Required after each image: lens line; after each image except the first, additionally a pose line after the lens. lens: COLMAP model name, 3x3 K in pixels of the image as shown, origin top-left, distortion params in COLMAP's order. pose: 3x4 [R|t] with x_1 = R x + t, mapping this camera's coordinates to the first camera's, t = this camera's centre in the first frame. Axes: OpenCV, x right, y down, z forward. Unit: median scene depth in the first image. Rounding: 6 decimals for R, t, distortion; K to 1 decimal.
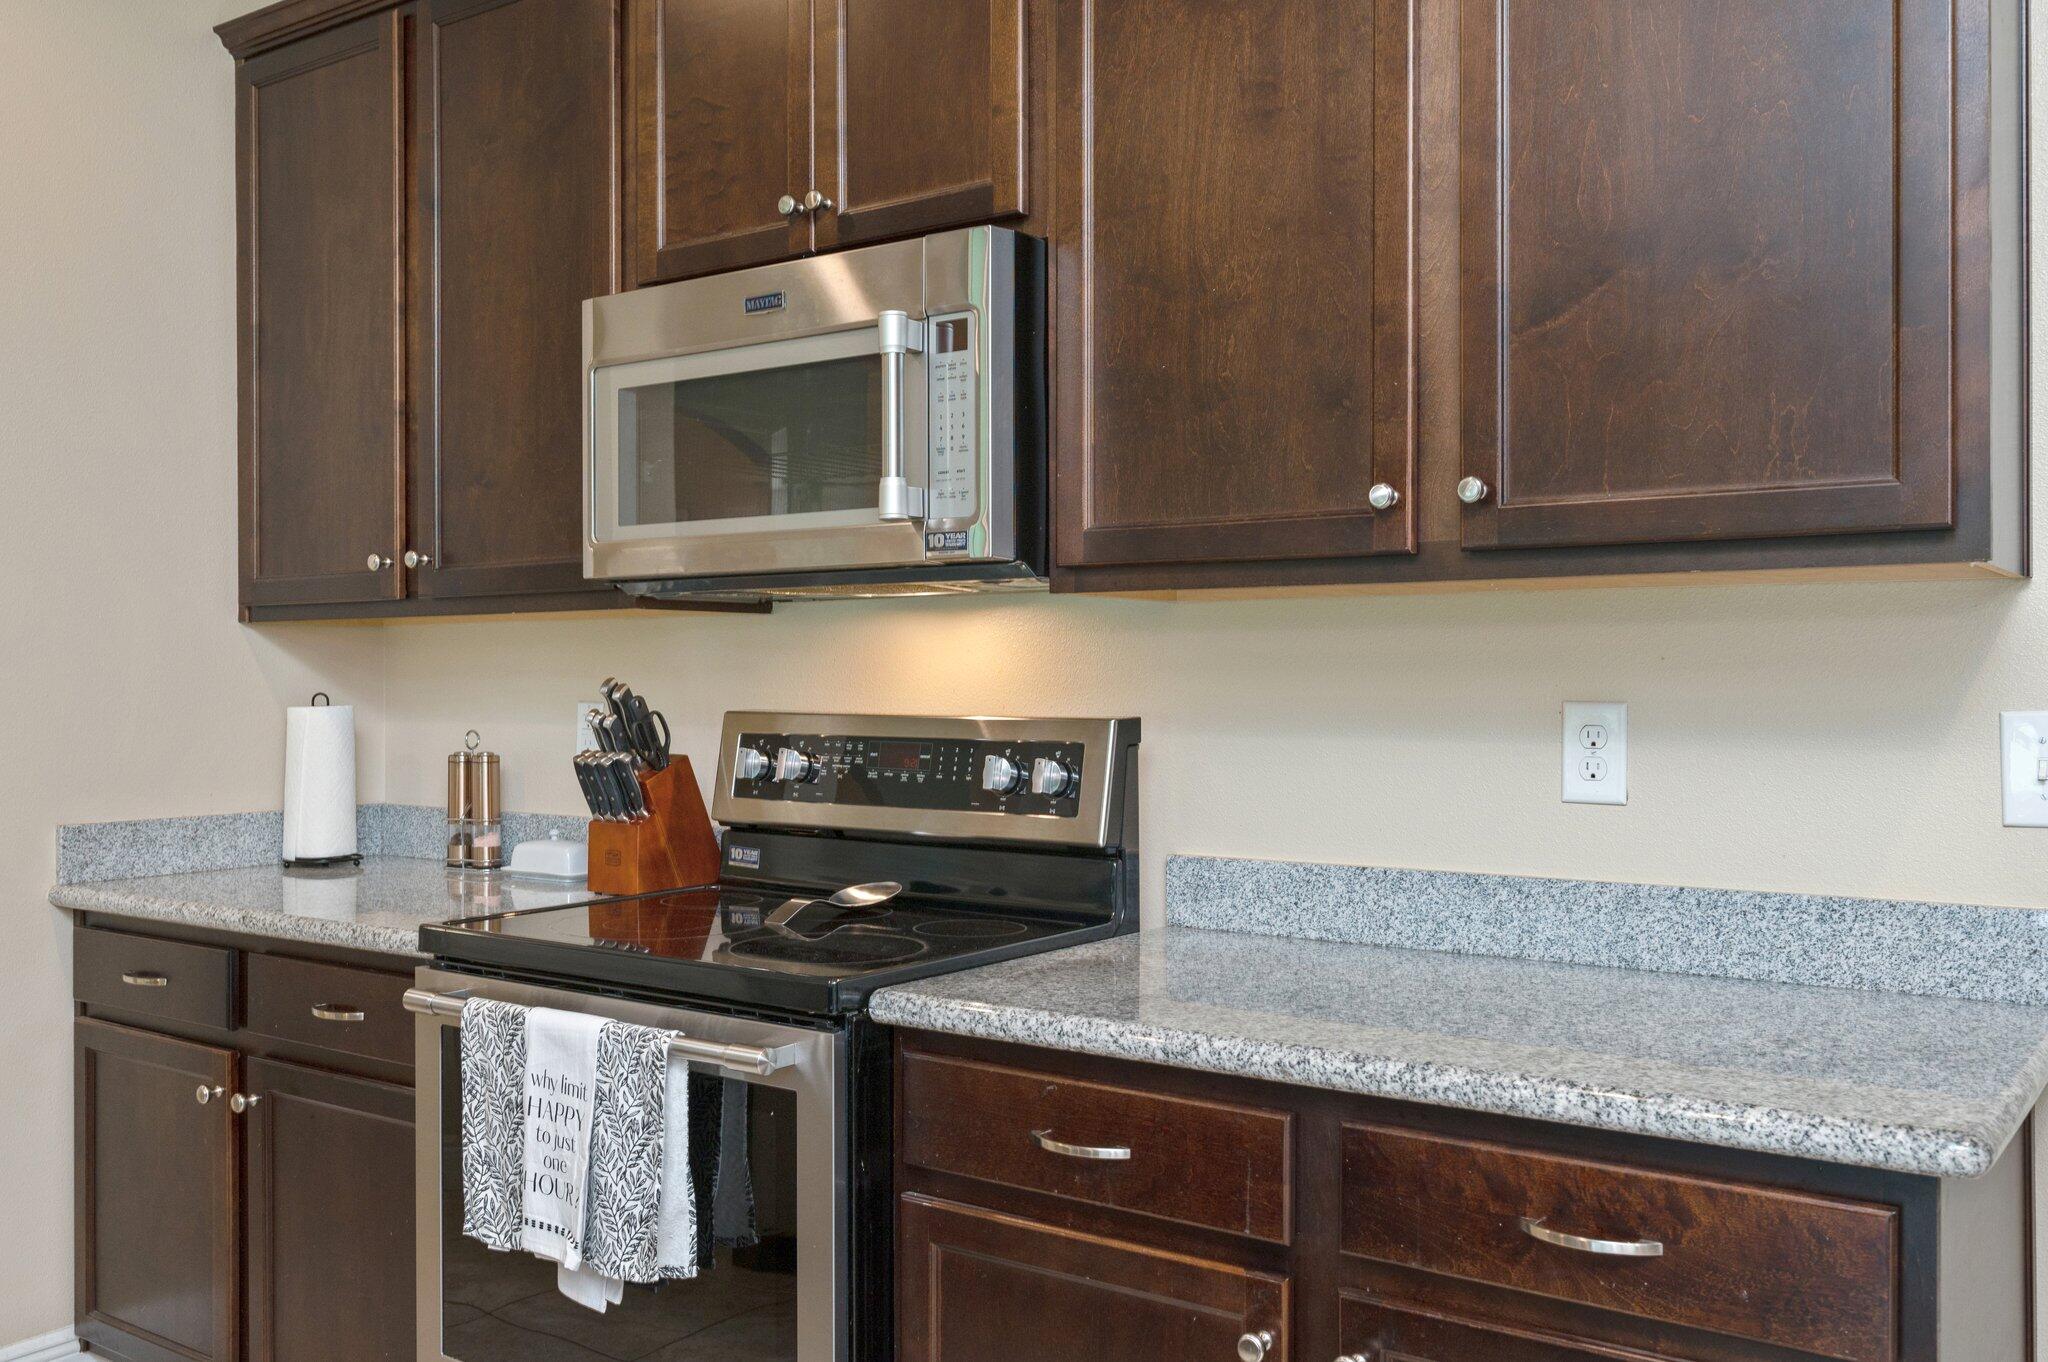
lens RADIAL K [[1791.8, 0, 1020.6], [0, 1791.8, 671.0], [0, 0, 1]] dist [-0.006090, 0.014962]
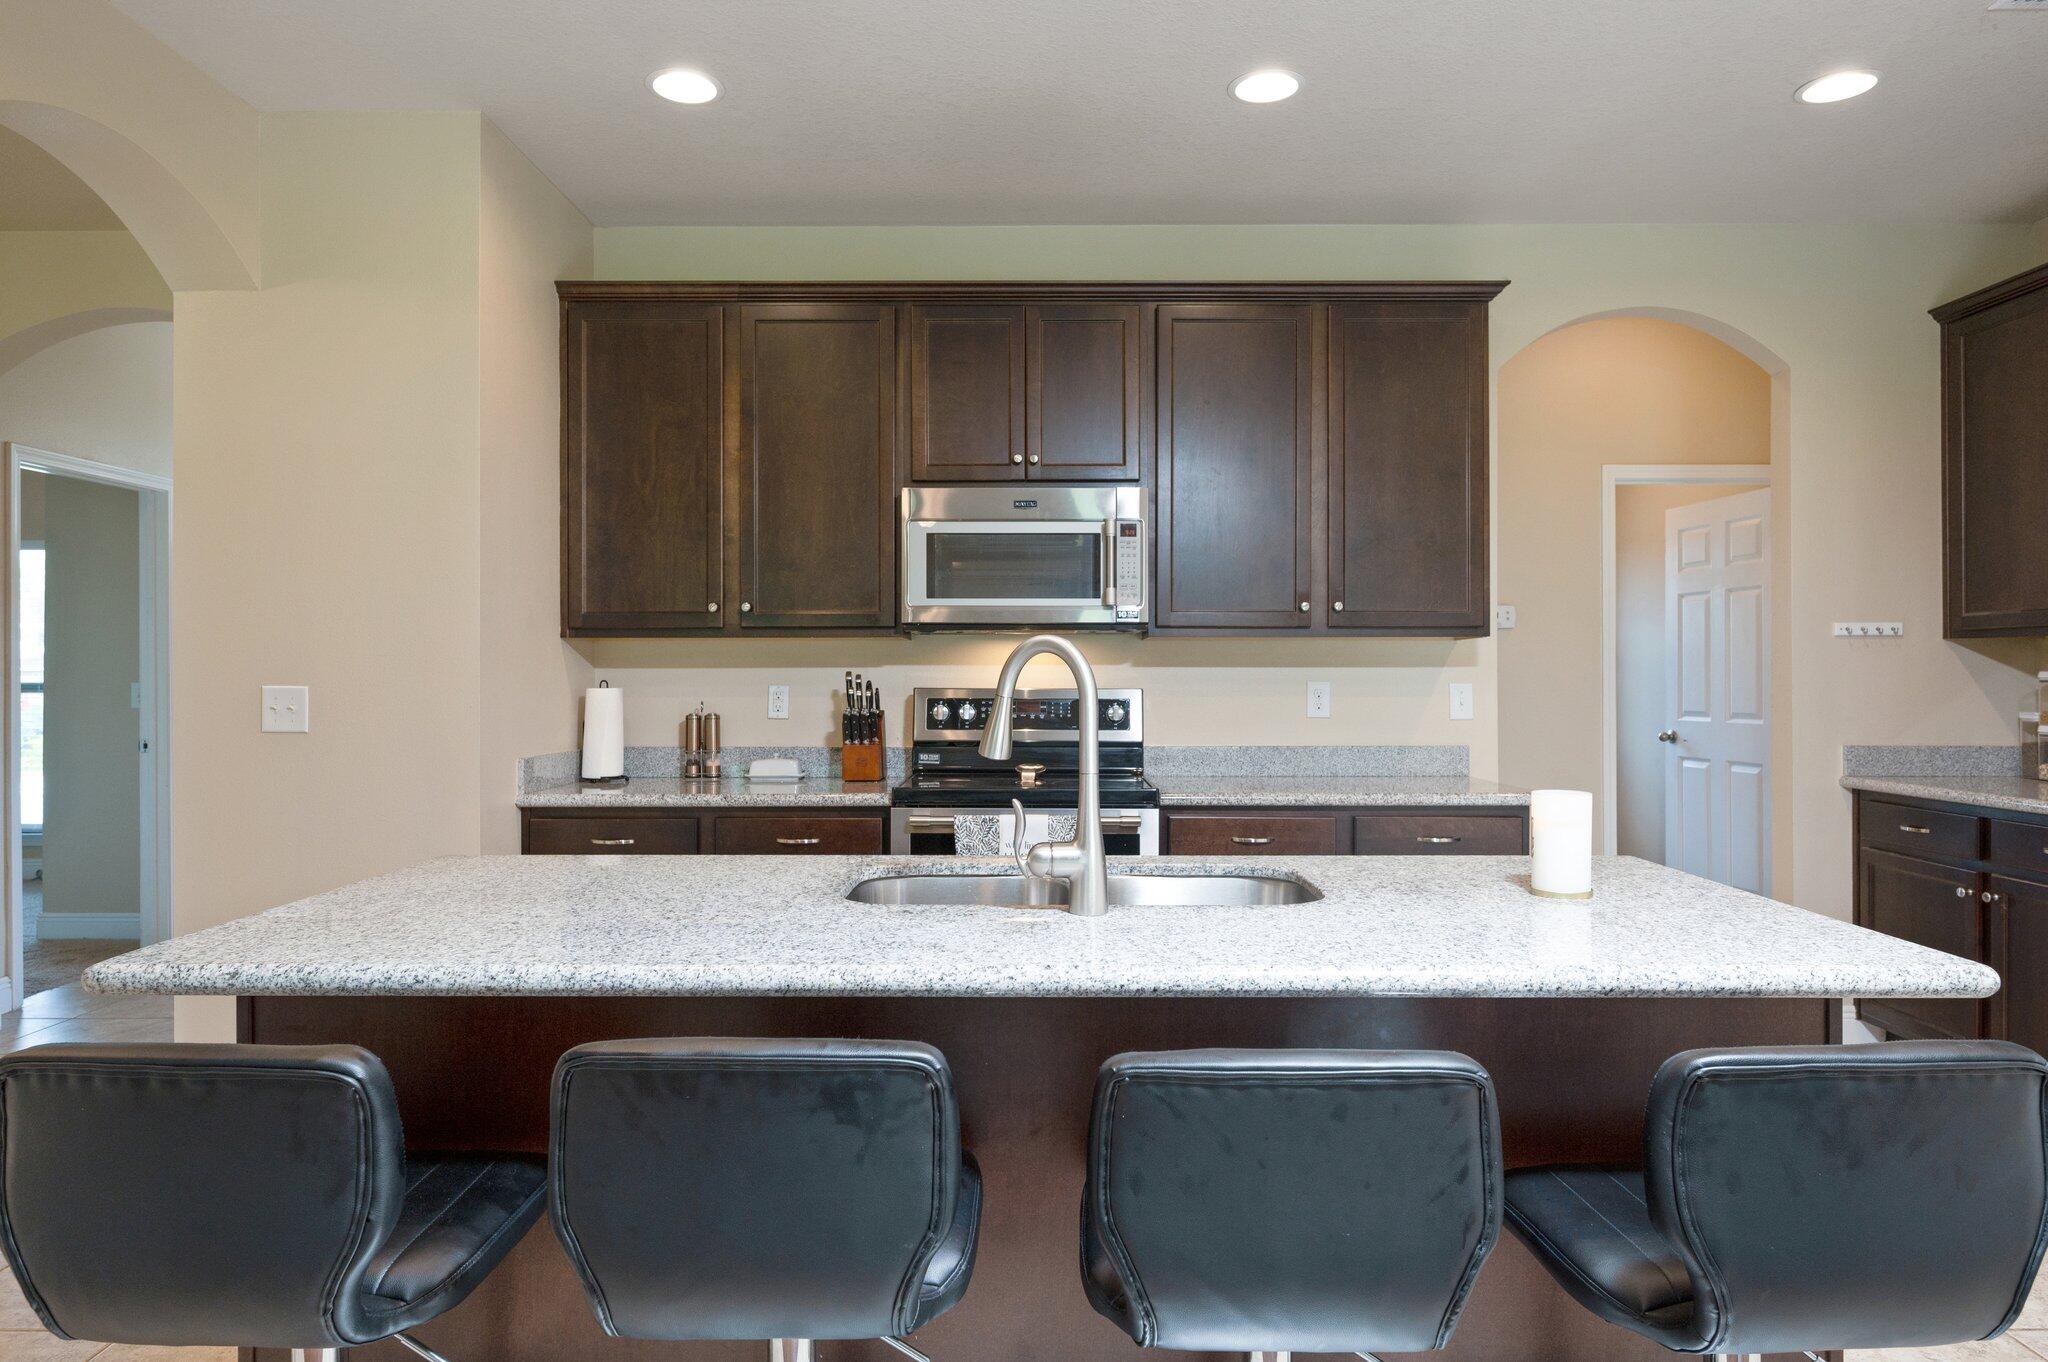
lens RADIAL K [[1239.8, 0, 1017.5], [0, 1239.8, 671.7], [0, 0, 1]] dist [-0.012382, 0.000761]
pose [[0.816251, 0.006392, 0.577661, -1.042333], [-0.002484, 0.999968, -0.007556, 0.016707], [-0.577691, 0.004733, 0.816242, -0.260281]]
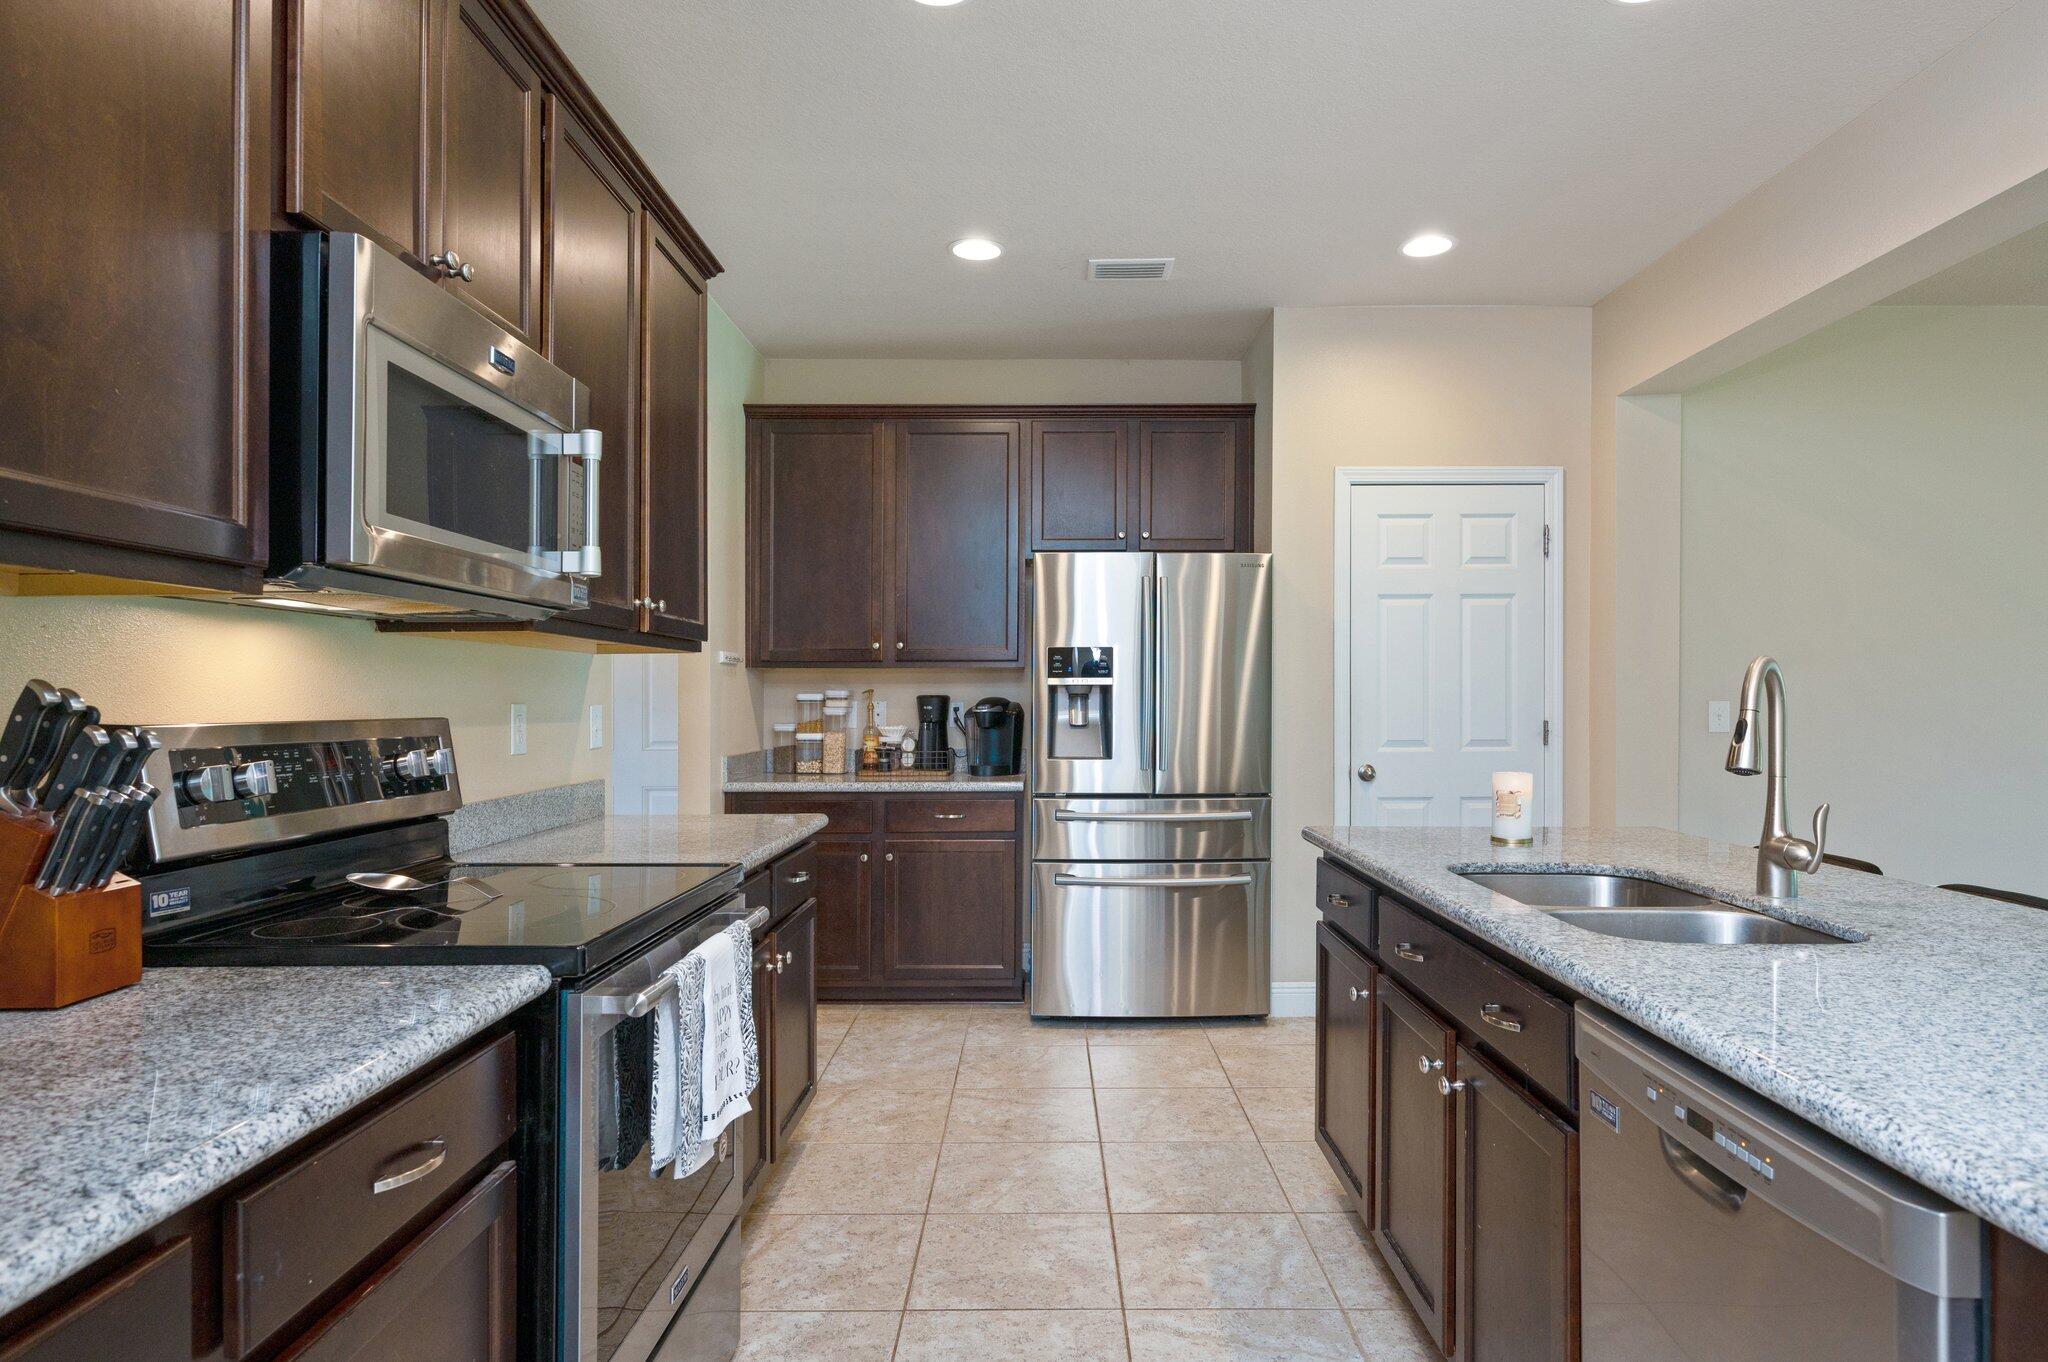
lens RADIAL K [[1128.4, 0, 1058.8], [0, 1128.4, 733.4], [0, 0, 1]] dist [-0.002692, -0.002252]
pose [[-0.589657, -0.025142, 0.807262, -0.938825], [-0.002750, 0.999572, 0.029123, 0.012337], [-0.807649, 0.014952, -0.589474, 1.132862]]
